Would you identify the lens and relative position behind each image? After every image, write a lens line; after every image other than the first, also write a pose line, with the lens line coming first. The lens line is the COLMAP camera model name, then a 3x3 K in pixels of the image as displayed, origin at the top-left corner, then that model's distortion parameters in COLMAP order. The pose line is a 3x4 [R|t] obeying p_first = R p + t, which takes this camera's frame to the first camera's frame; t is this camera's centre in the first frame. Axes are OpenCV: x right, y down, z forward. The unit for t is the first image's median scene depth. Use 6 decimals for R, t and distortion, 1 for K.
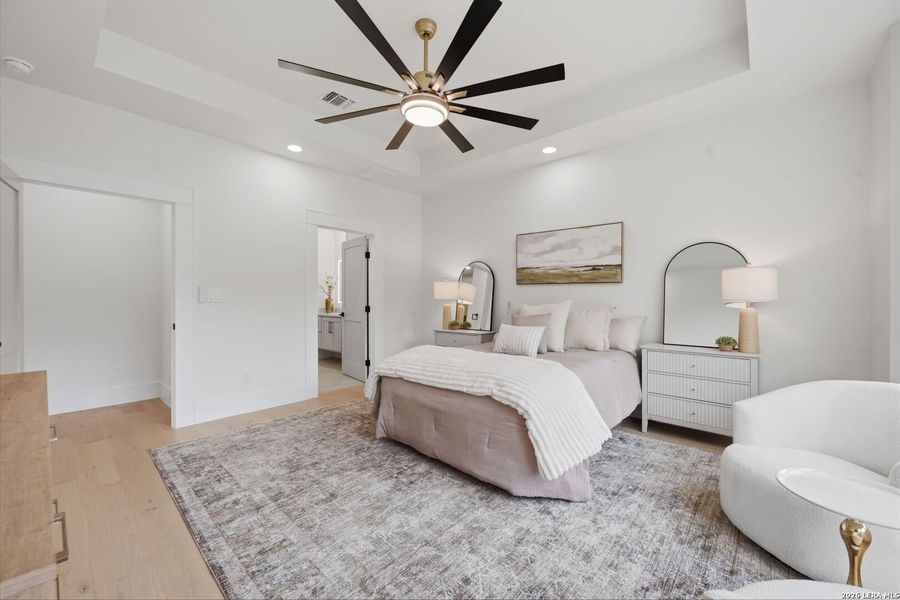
lens RADIAL K [[357.9, 0, 451.2], [0, 357.9, 297.4], [0, 0, 1]] dist [-0.001377, -0.000184]
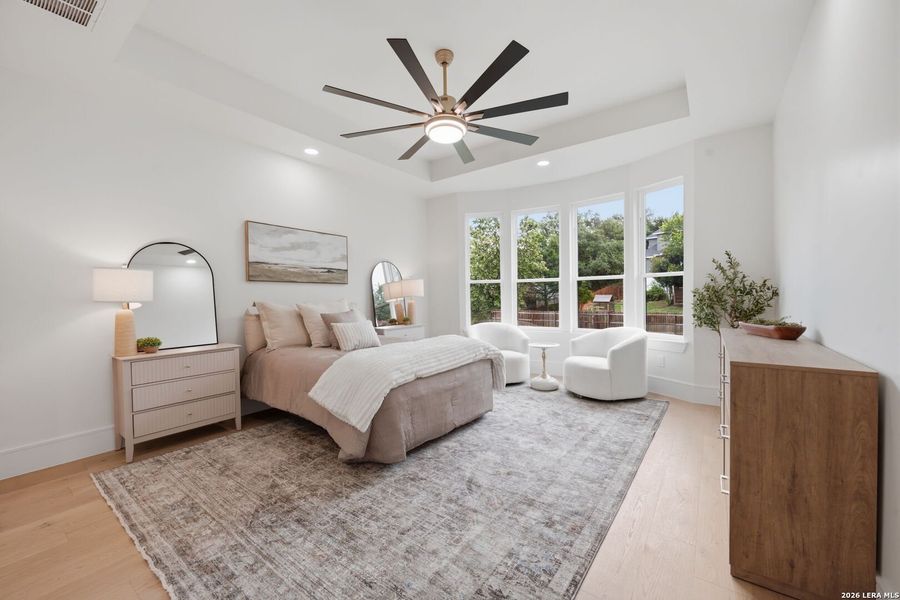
lens RADIAL K [[357.9, 0, 451.2], [0, 357.9, 297.4], [0, 0, 1]] dist [-0.001377, -0.000184]
pose [[-0.092570, -0.005320, 0.995692, -0.800290], [0.015205, 0.999862, 0.006756, 0.003151], [-0.995590, 0.015765, -0.092477, 0.726150]]
